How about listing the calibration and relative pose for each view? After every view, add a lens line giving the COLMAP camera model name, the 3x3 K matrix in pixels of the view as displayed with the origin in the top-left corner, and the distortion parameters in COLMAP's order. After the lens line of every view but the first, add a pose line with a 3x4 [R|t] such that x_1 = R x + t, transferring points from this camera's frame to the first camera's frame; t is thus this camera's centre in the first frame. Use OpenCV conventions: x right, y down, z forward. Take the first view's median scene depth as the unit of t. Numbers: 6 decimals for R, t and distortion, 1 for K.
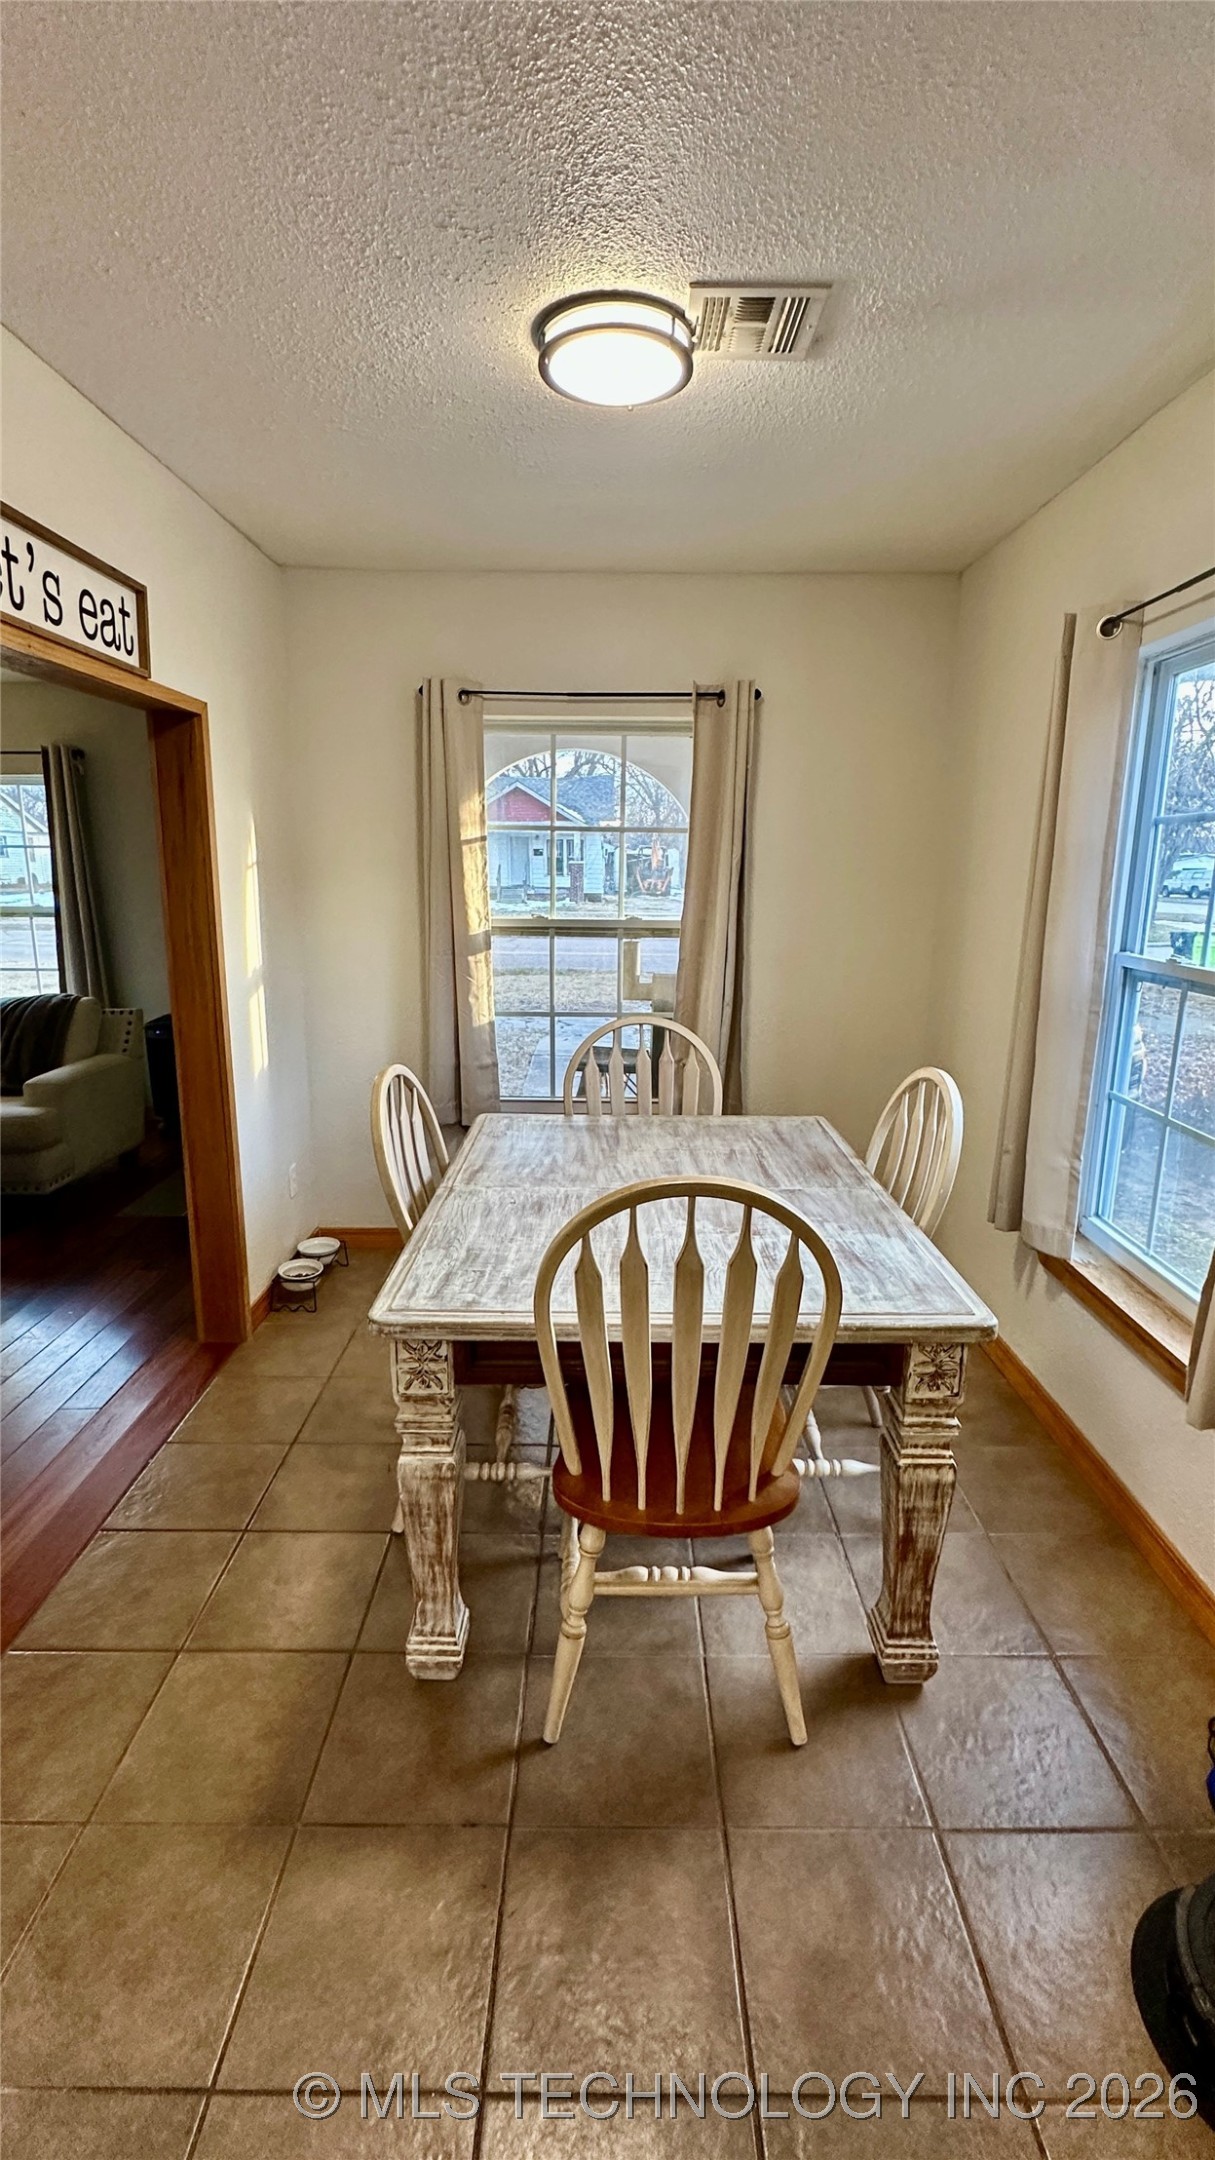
lens RADIAL K [[952.3, 0, 607.5], [0, 952.3, 1080.0], [0, 0, 1]] dist [-0.000487, -0.000043]
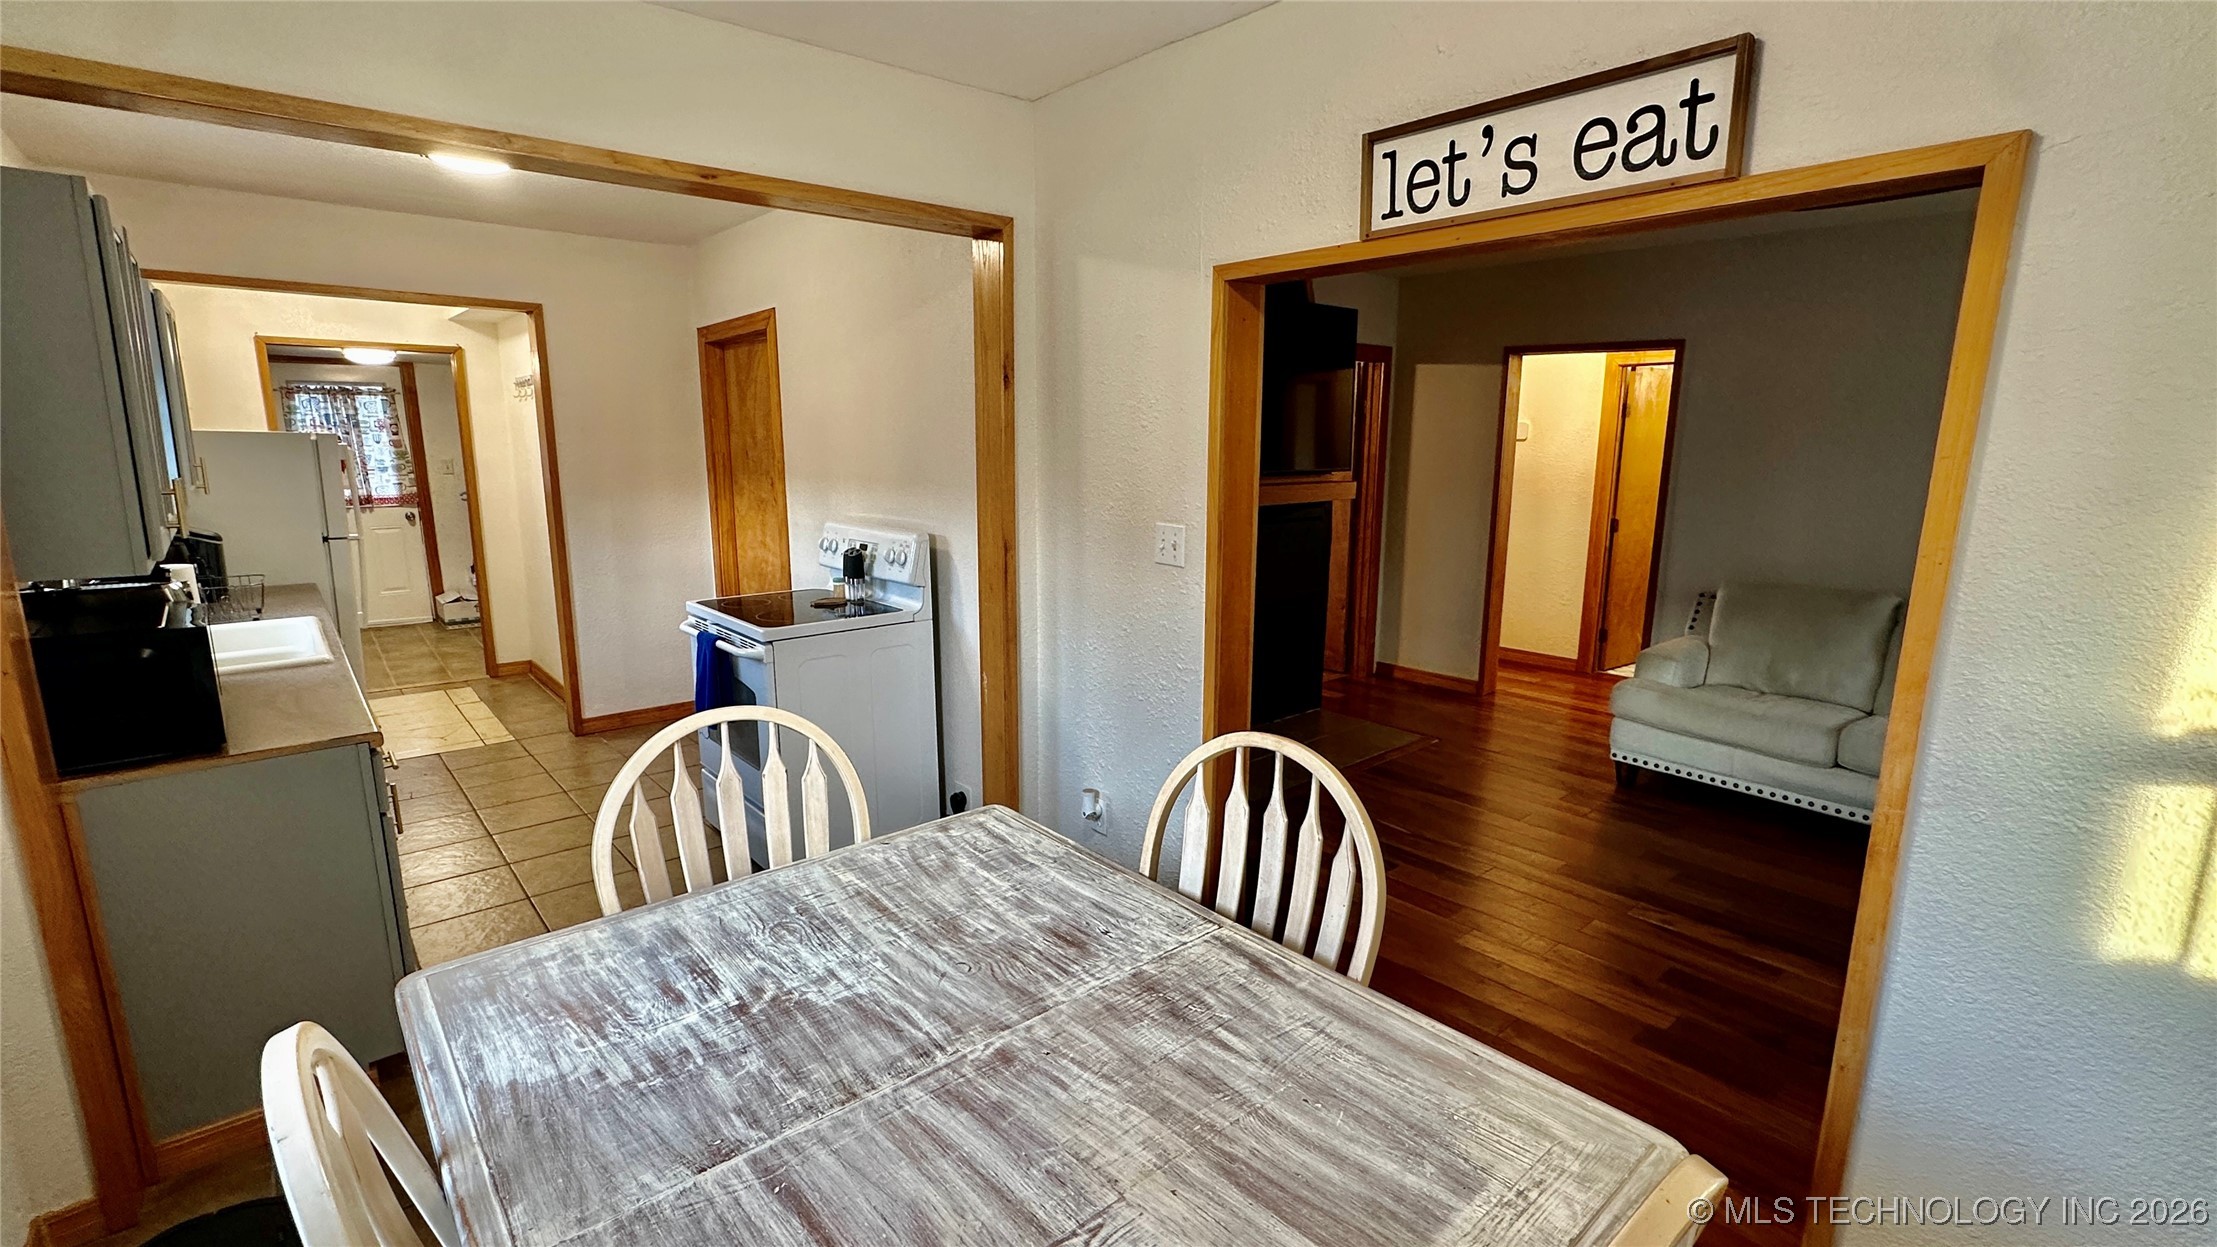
lens RADIAL K [[977.4, 0, 1108.5], [0, 977.4, 623.5], [0, 0, 1]] dist [-0.000487, -0.000043]
pose [[-0.749476, 0.123118, -0.650483, 0.322472], [-0.150702, 0.925032, 0.348719, -0.316300], [0.644651, 0.359386, -0.674735, 1.321812]]
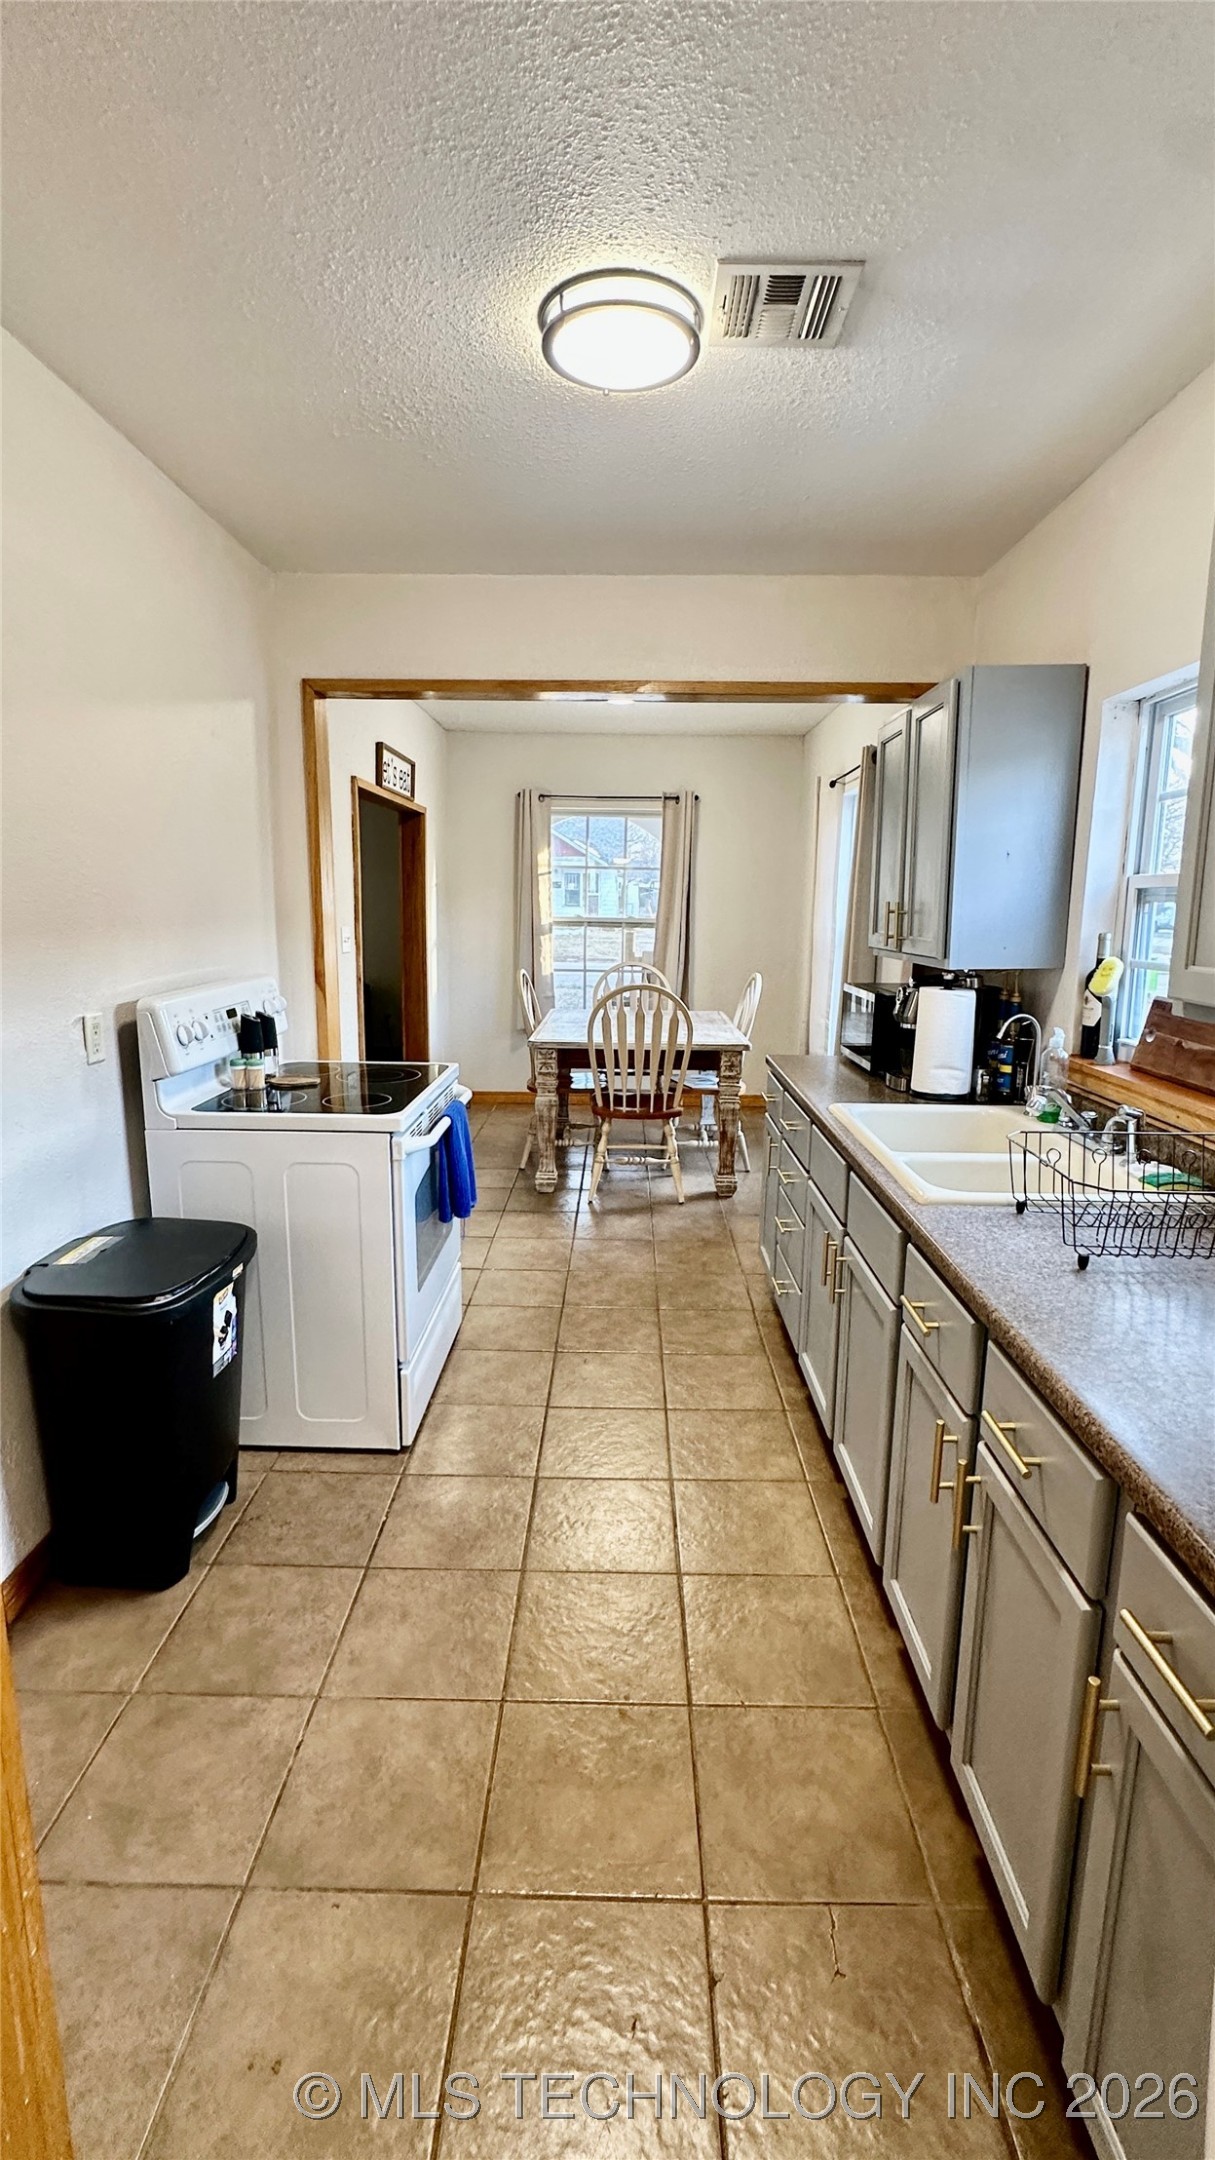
lens RADIAL K [[952.3, 0, 607.5], [0, 952.3, 1080.0], [0, 0, 1]] dist [-0.000487, -0.000043]
pose [[0.999866, 0.009705, -0.013165, 0.014751], [-0.010144, 0.999381, -0.033676, 0.306574], [0.012830, 0.033805, 0.999346, -1.213424]]
